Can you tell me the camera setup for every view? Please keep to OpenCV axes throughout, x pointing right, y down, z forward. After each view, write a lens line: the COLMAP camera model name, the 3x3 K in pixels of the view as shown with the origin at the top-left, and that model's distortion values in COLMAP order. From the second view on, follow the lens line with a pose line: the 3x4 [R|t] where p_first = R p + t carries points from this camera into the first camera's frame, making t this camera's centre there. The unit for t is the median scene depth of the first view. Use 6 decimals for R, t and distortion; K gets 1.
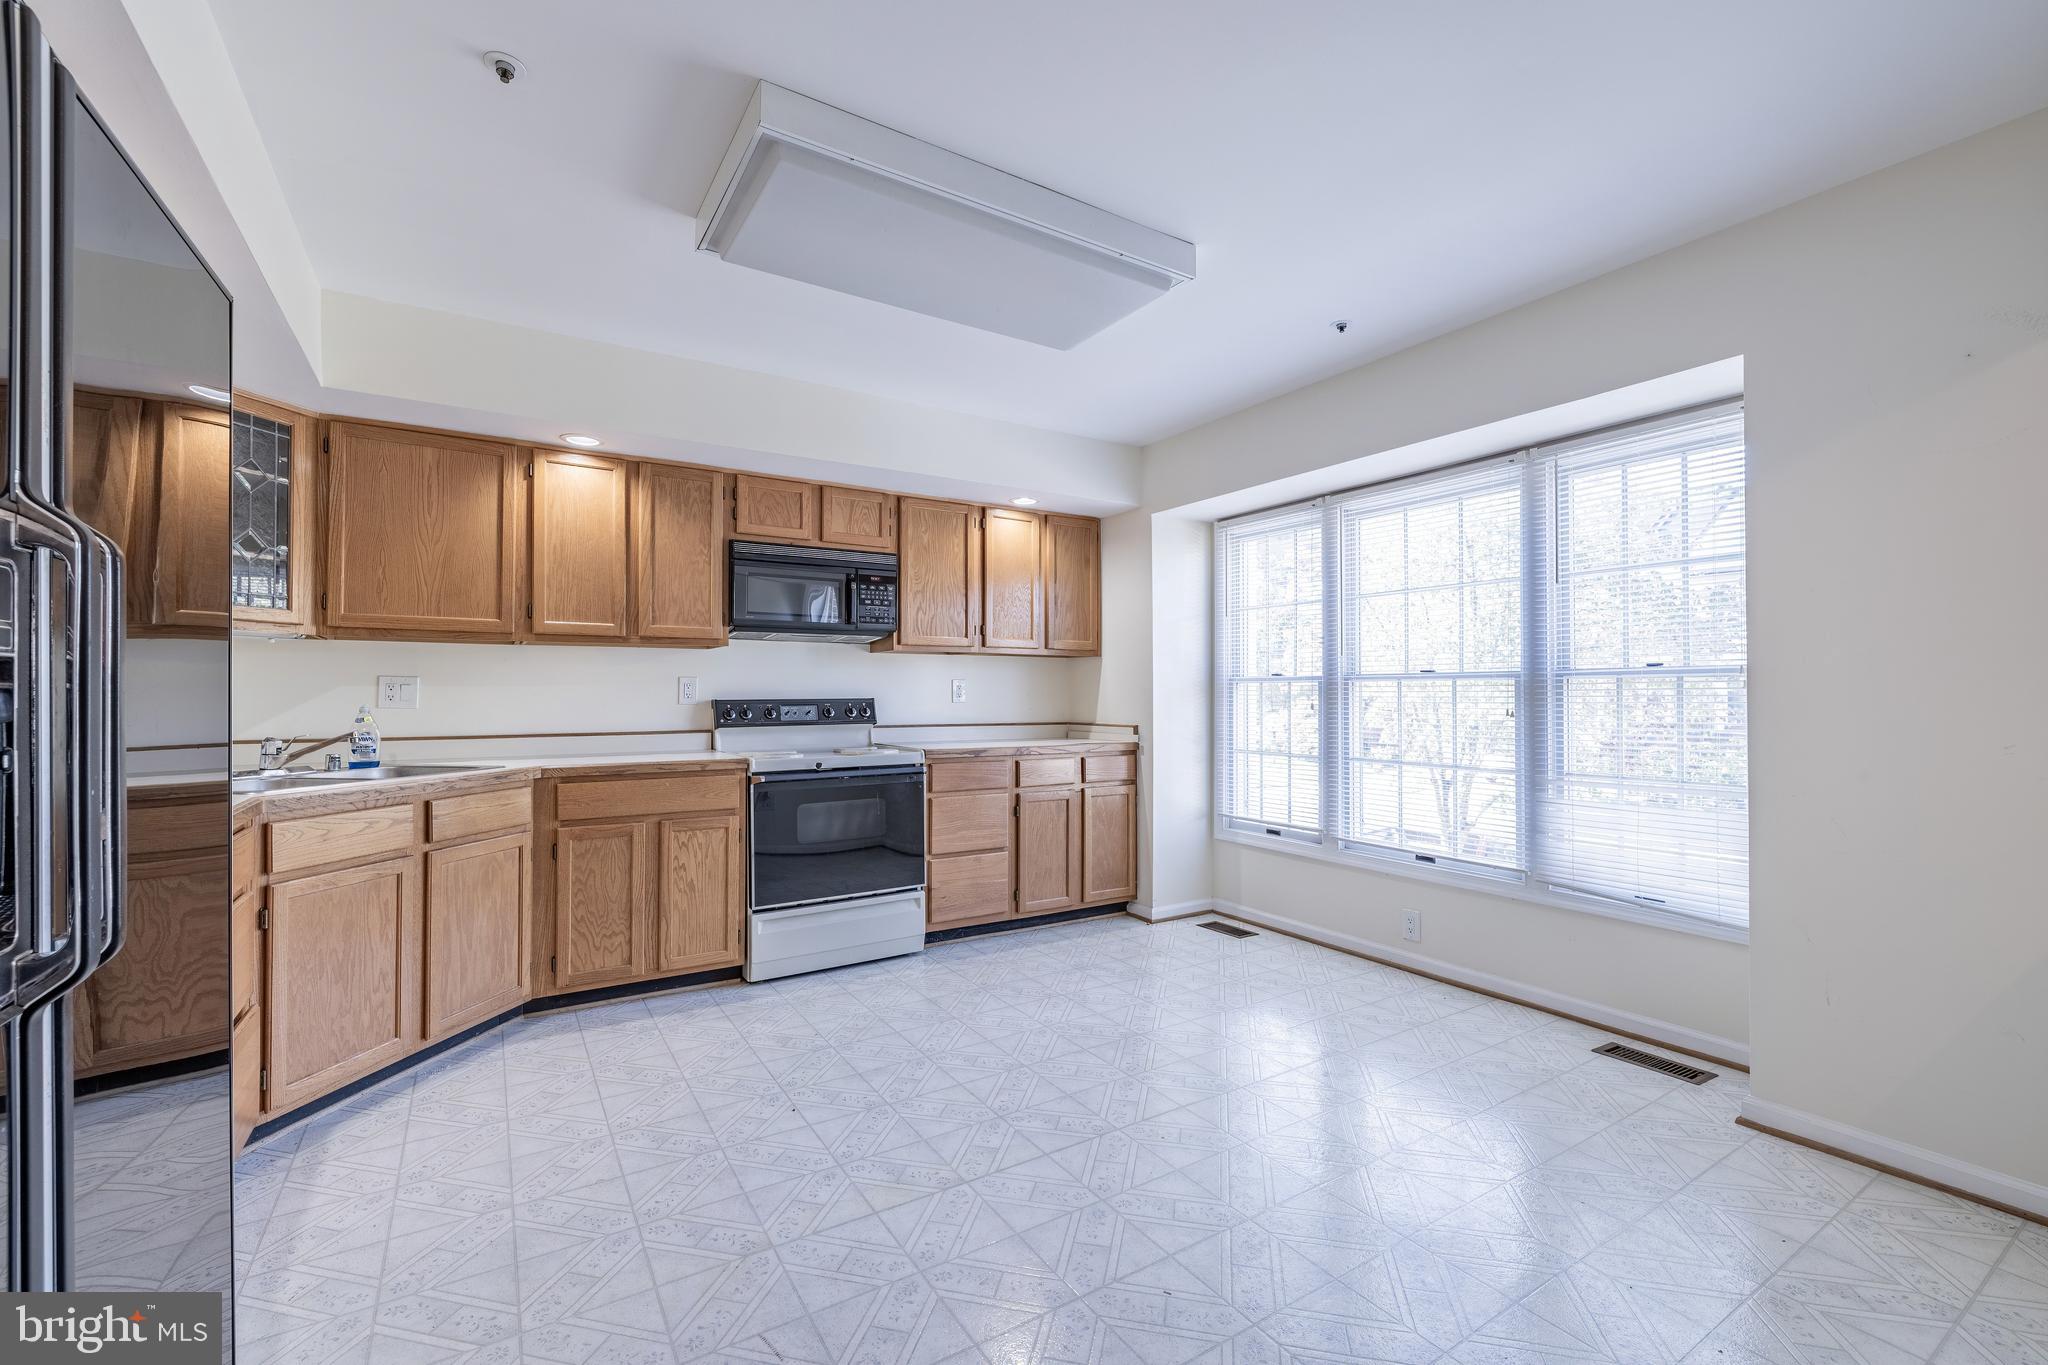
lens RADIAL K [[849.9, 0, 1033.6], [0, 849.9, 679.0], [0, 0, 1]] dist [-0.001662, -0.000119]
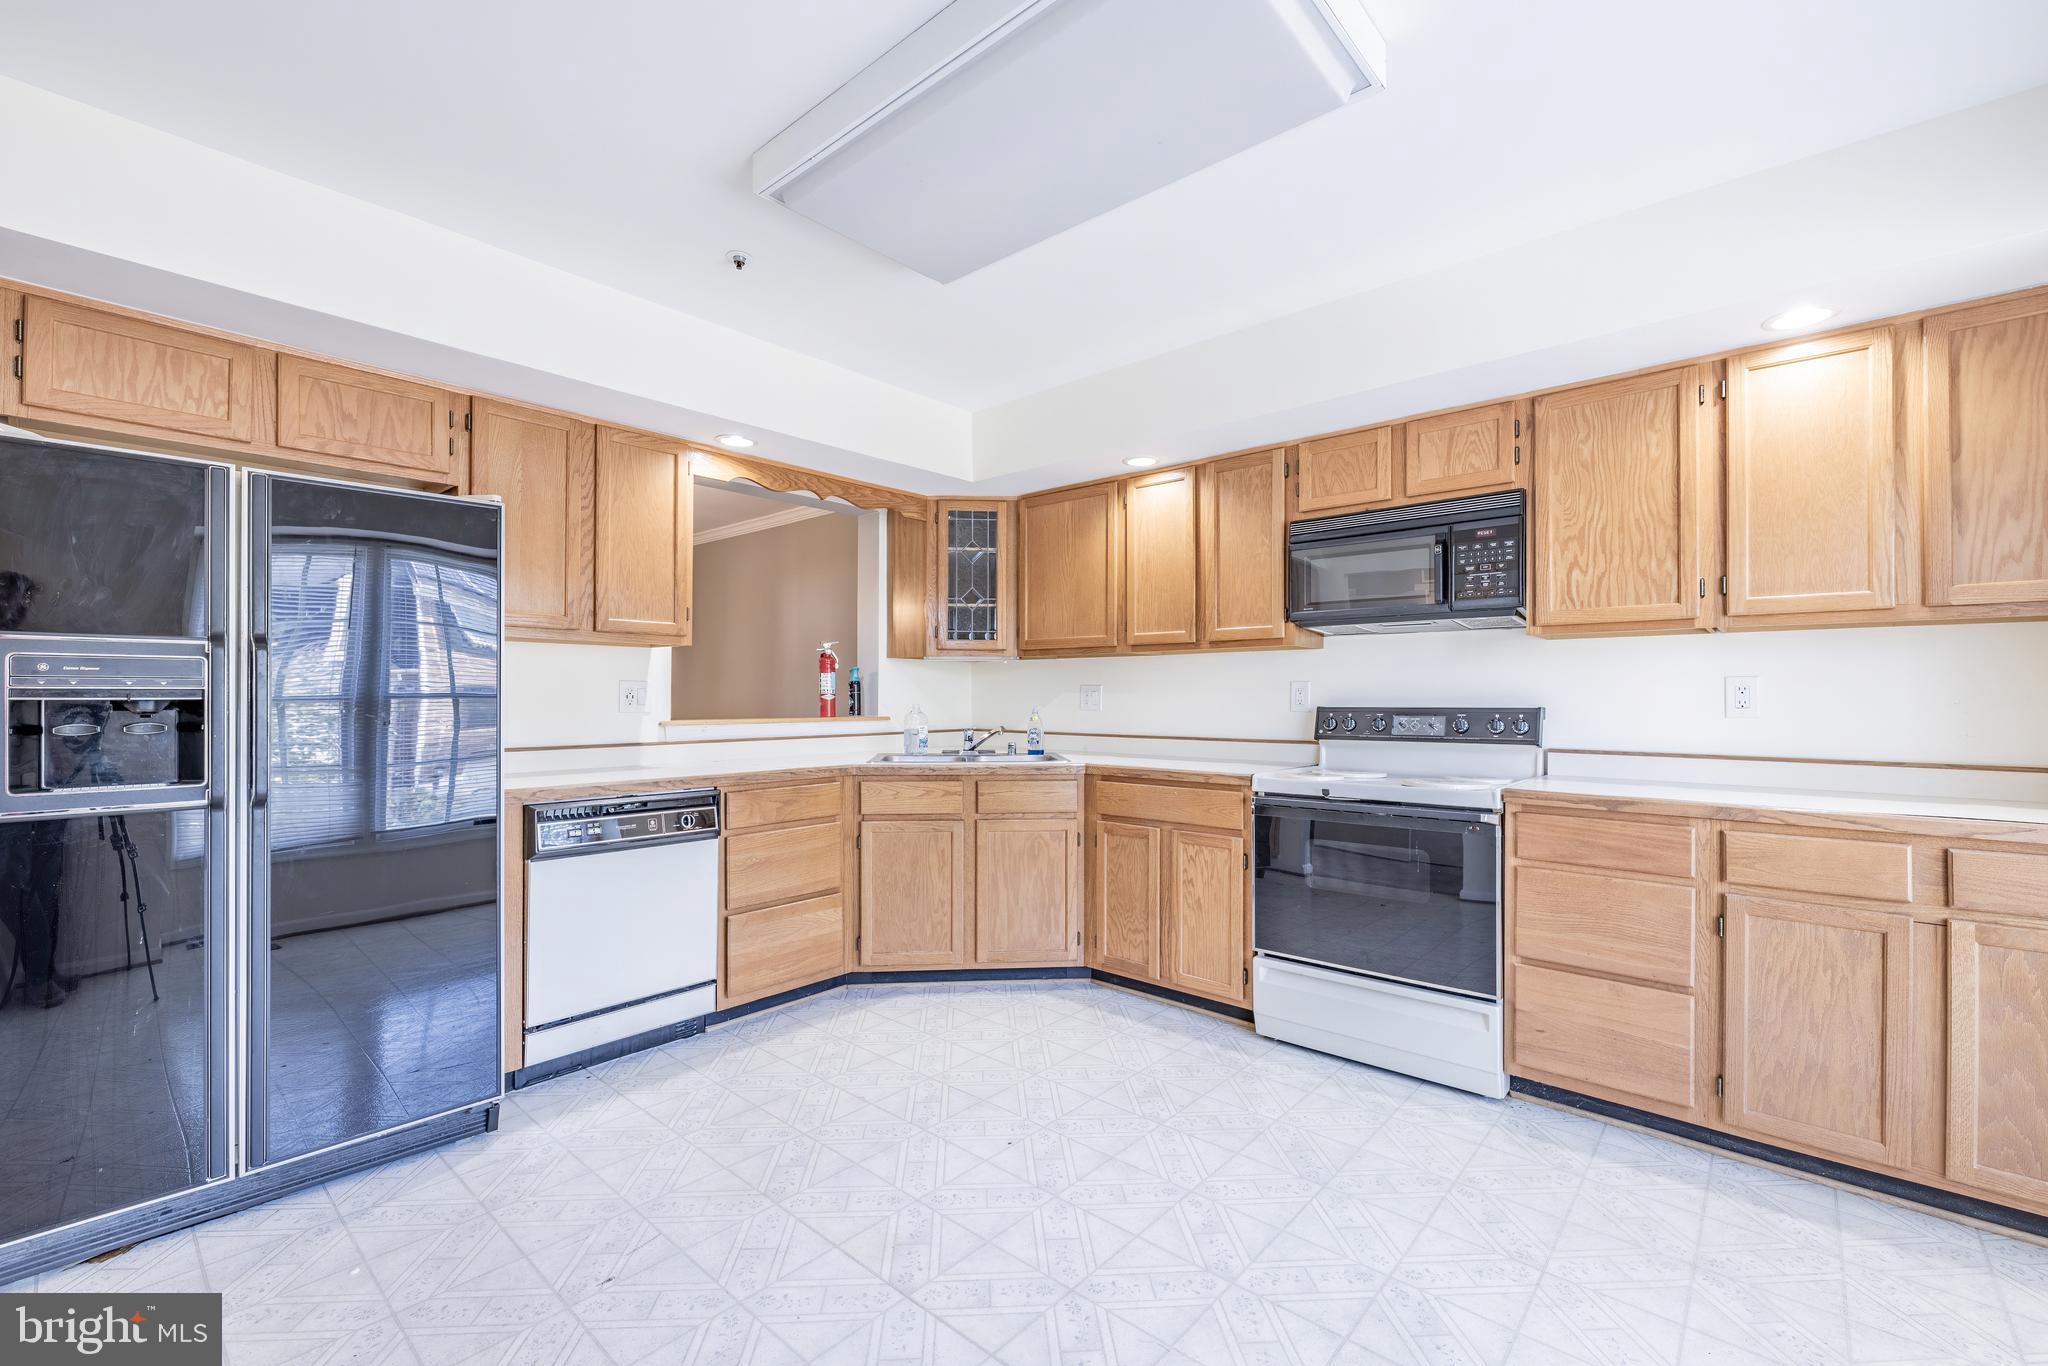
lens RADIAL K [[877.8, 0, 1025.6], [0, 877.8, 691.1], [0, 0, 1]] dist [-0.001945, -0.000122]
pose [[0.271537, -0.005057, -0.962415, 0.447943], [0.014638, 0.999892, -0.001124, 0.005451], [0.962317, -0.013783, 0.271582, 0.515310]]
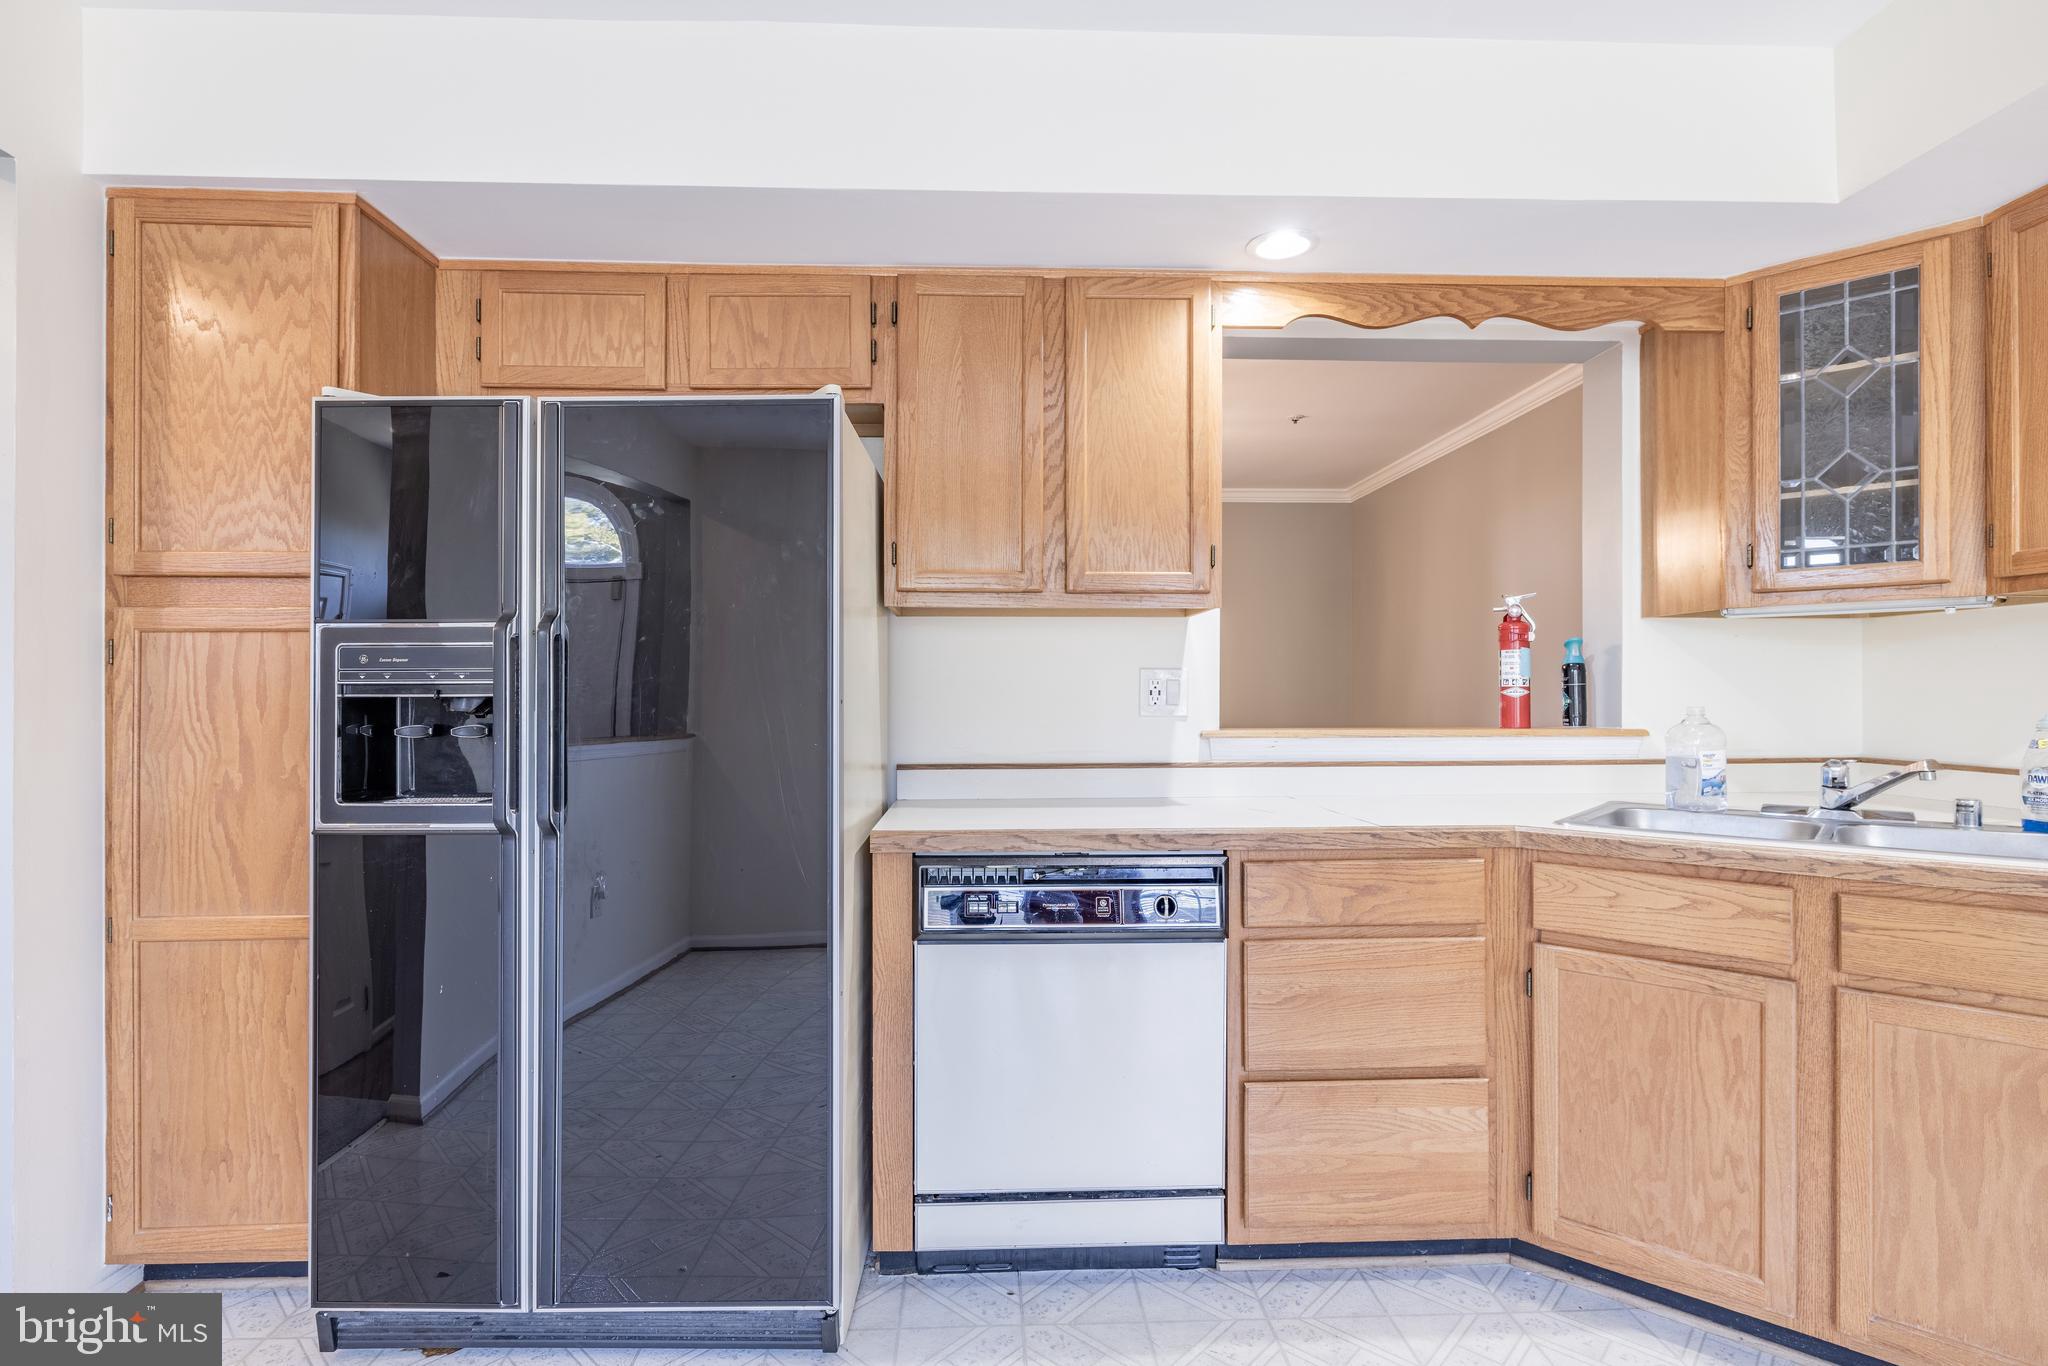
lens RADIAL K [[991.8, 0, 1003.8], [0, 991.8, 692.8], [0, 0, 1]] dist [-0.003518, -0.000035]
pose [[-0.516765, 0.000124, -0.856127, 0.076436], [0.016177, 0.999823, -0.009620, 0.009480], [0.855974, -0.018821, -0.516676, 0.637394]]
